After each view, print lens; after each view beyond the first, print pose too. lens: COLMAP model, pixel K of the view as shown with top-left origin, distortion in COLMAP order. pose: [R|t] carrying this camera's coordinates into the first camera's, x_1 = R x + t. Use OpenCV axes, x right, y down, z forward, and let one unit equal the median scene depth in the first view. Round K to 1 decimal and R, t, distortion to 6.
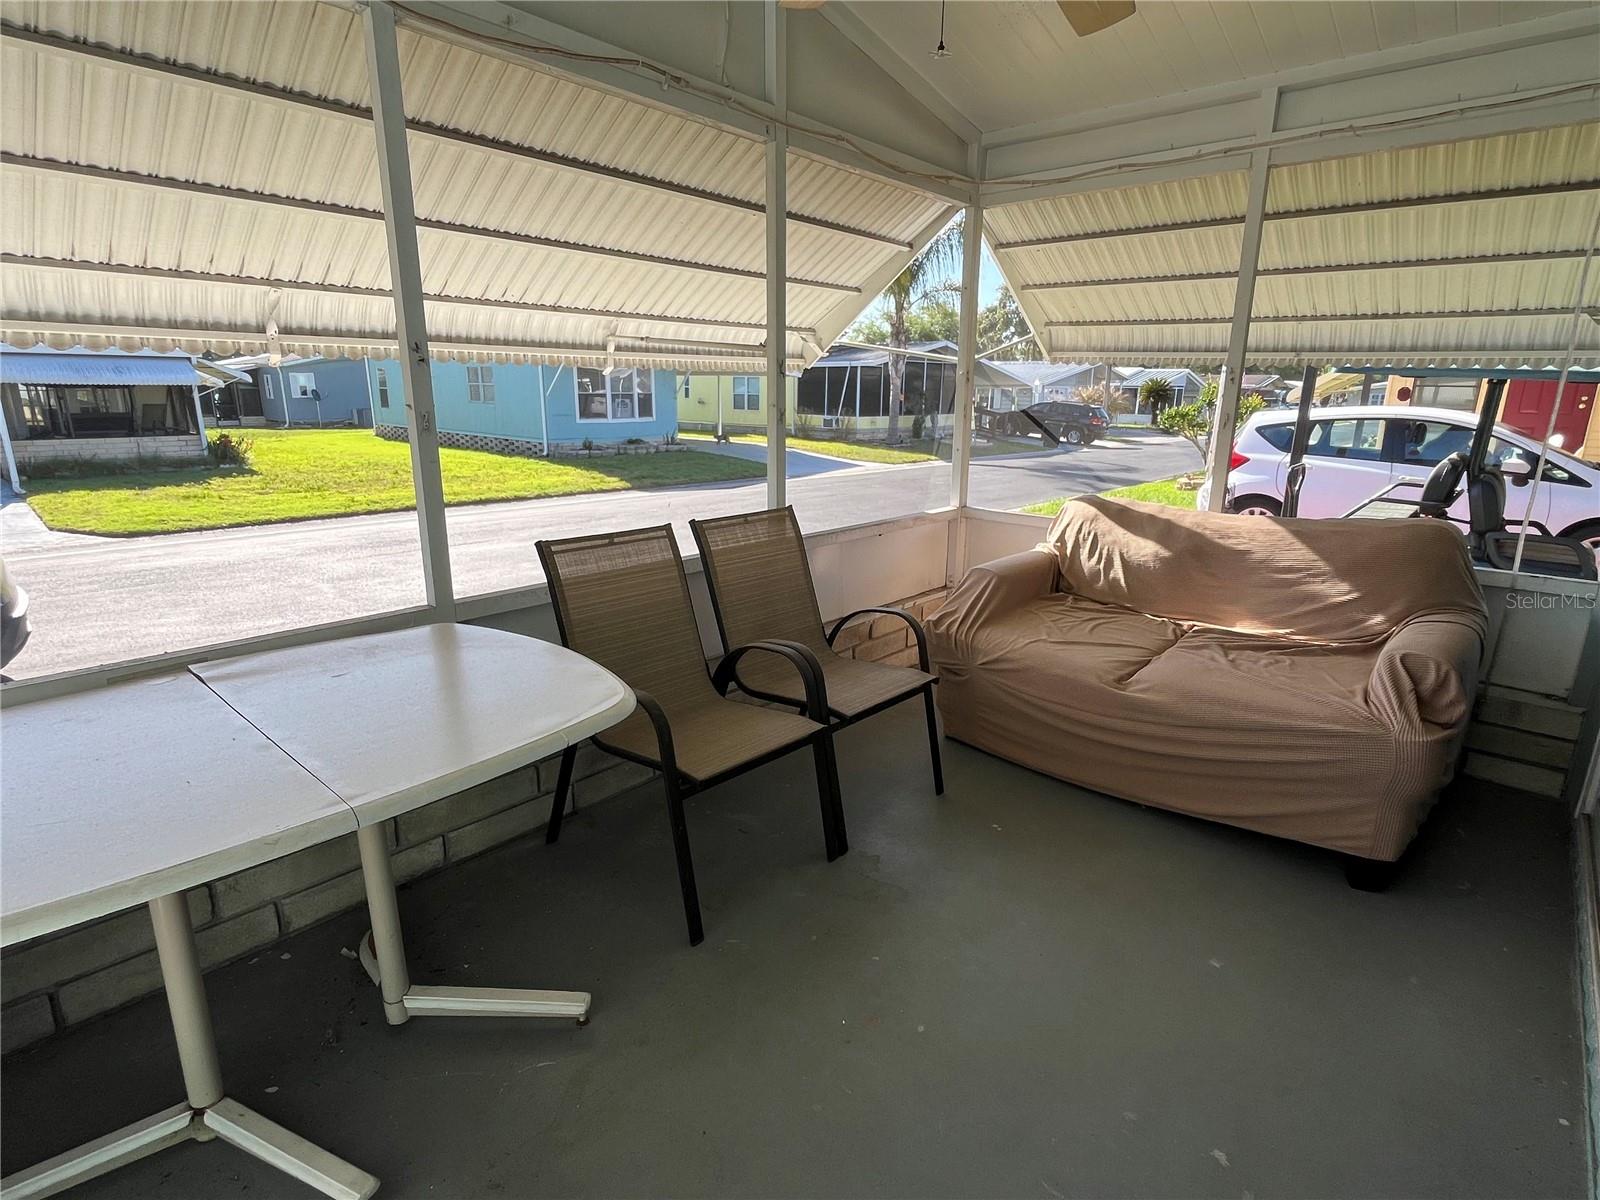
lens RADIAL K [[822.2, 0, 797.3], [0, 822.2, 600.7], [0, 0, 1]] dist [0.000763, 0.000943]
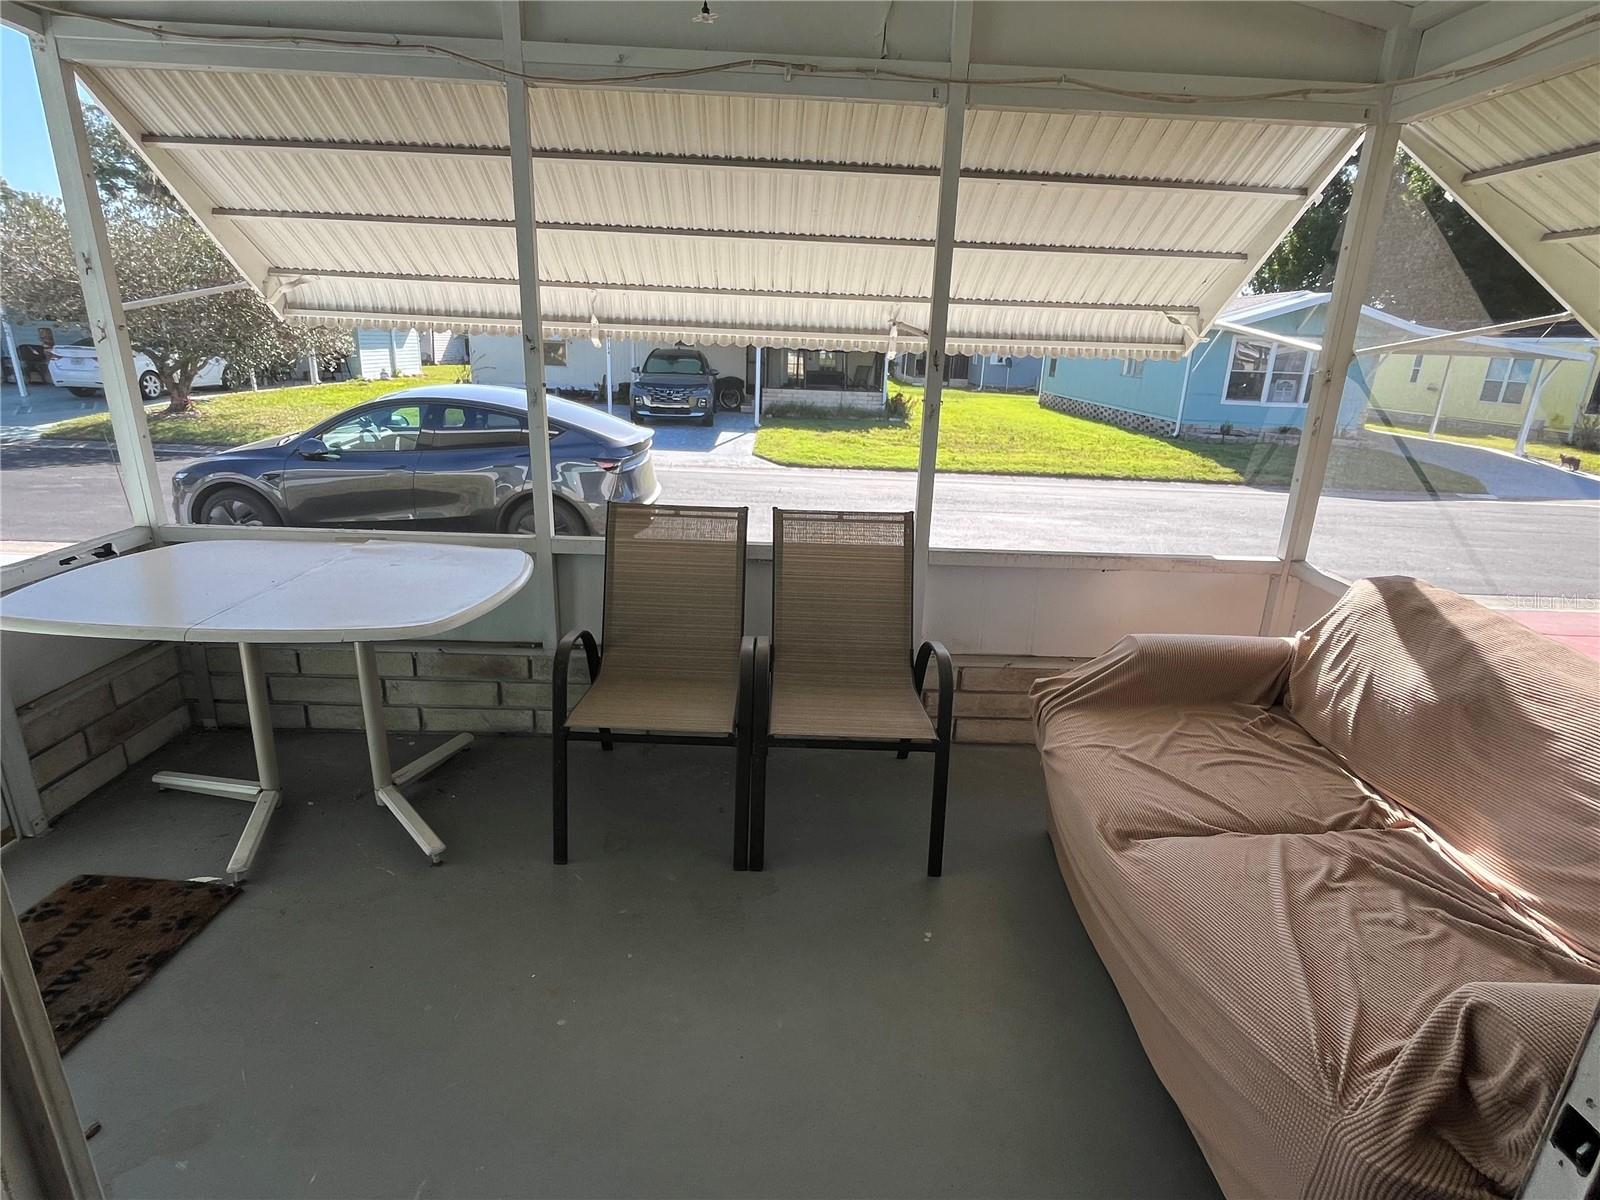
lens RADIAL K [[822.2, 0, 797.6], [0, 822.2, 601.5], [0, 0, 1]] dist [0.000763, 0.000943]
pose [[0.679342, 0.236922, -0.694524, 0.477802], [-0.212588, 0.969401, 0.122749, -0.088526], [0.702354, 0.064259, 0.708921, 0.229898]]
